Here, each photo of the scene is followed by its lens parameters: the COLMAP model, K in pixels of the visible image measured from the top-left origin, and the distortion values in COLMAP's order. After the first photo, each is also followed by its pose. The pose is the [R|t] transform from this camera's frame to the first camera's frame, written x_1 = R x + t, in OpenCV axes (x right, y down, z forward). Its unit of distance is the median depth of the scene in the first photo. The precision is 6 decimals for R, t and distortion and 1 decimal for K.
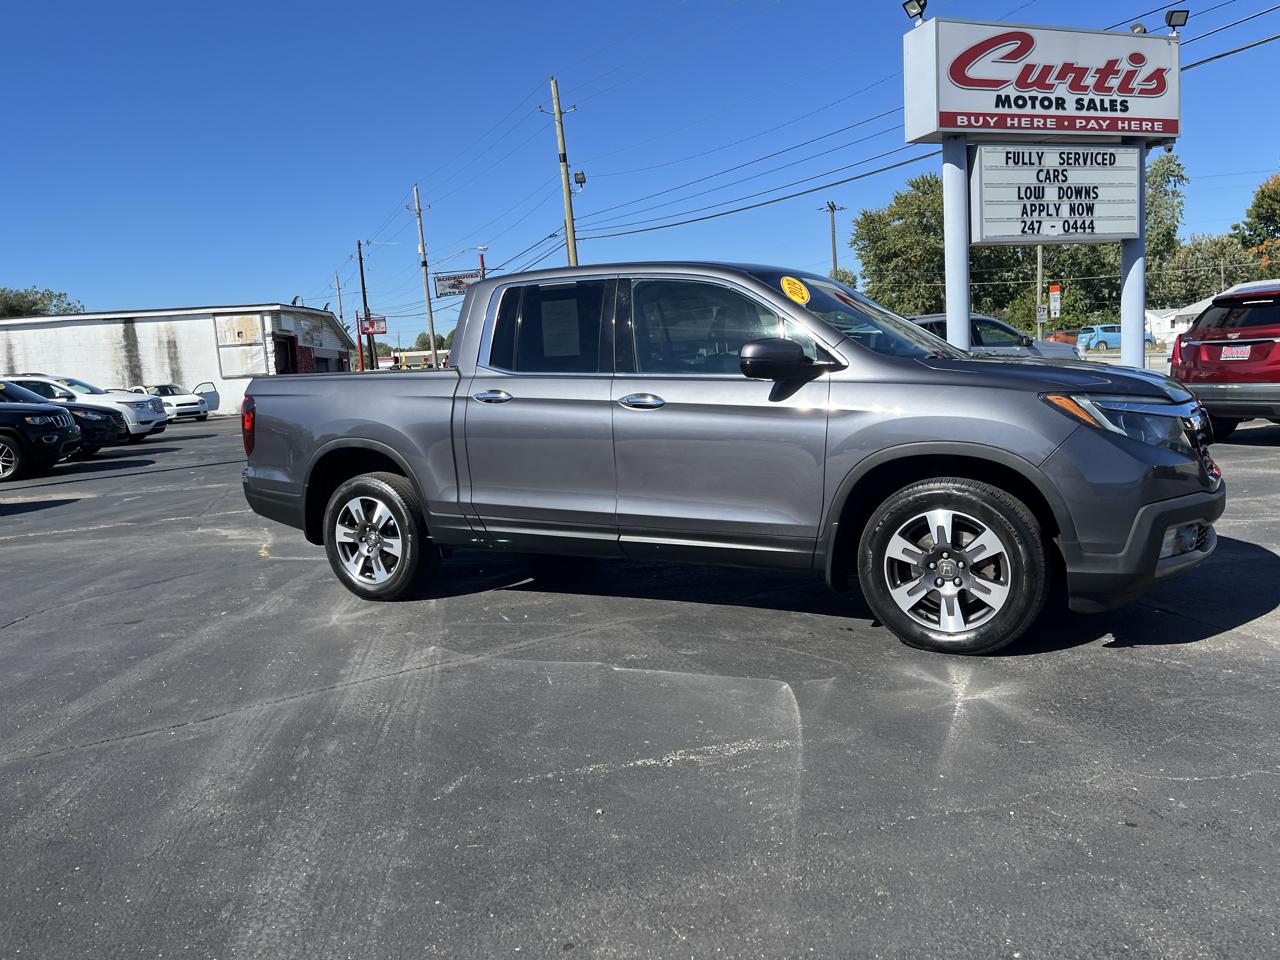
lens RADIAL K [[969.4, 0, 651.2], [0, 969.4, 478.7], [0, 0, 1]] dist [0.056487, -0.061108]
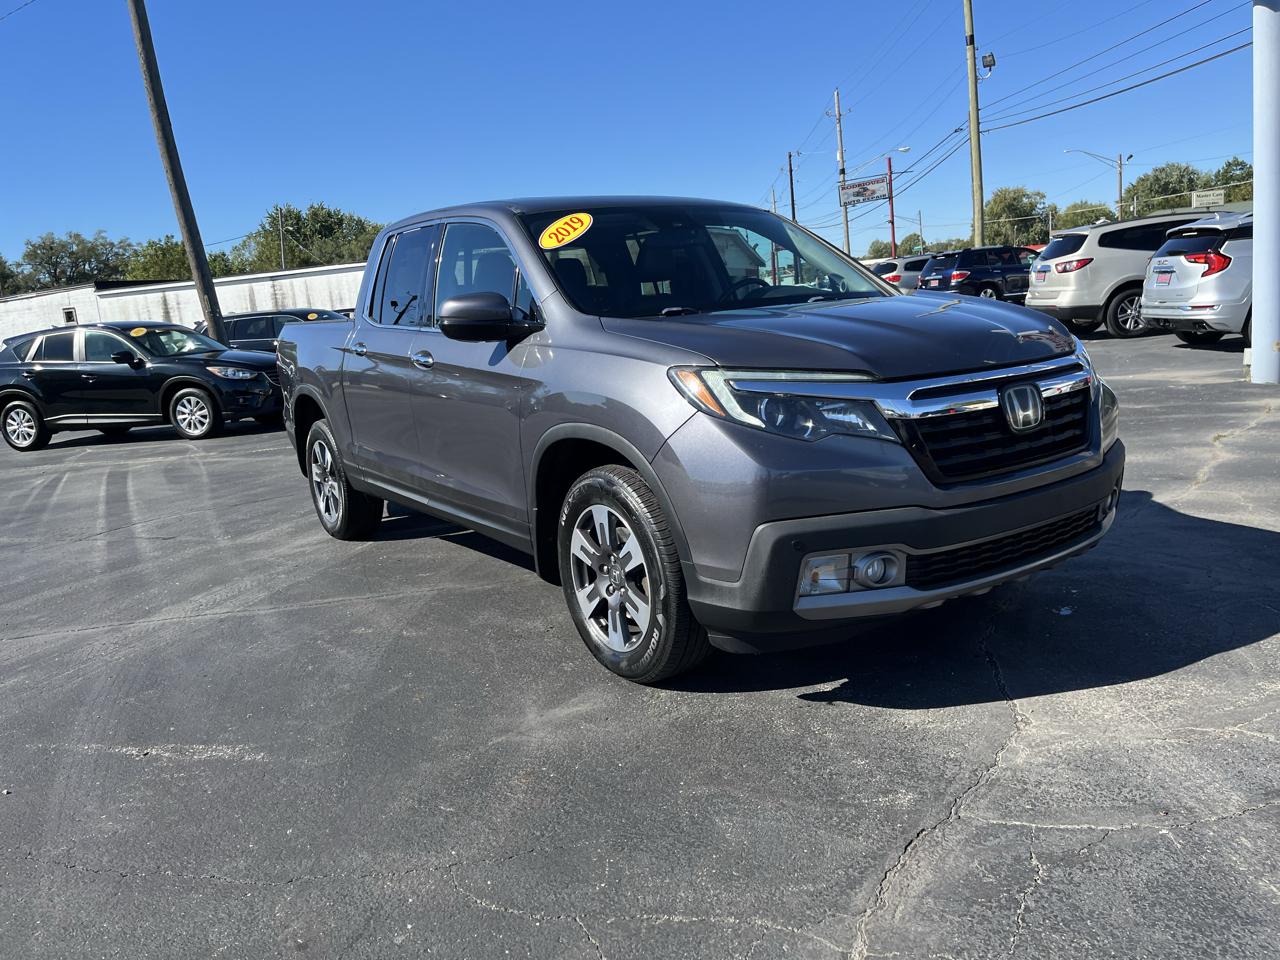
lens RADIAL K [[969.4, 0, 647.5], [0, 969.4, 478.8], [0, 0, 1]] dist [0.056487, -0.061108]
pose [[0.896356, 0.061811, -0.439004, 0.488036], [-0.021480, 0.995125, 0.096253, -0.049173], [0.442814, -0.076847, 0.893314, 0.202312]]
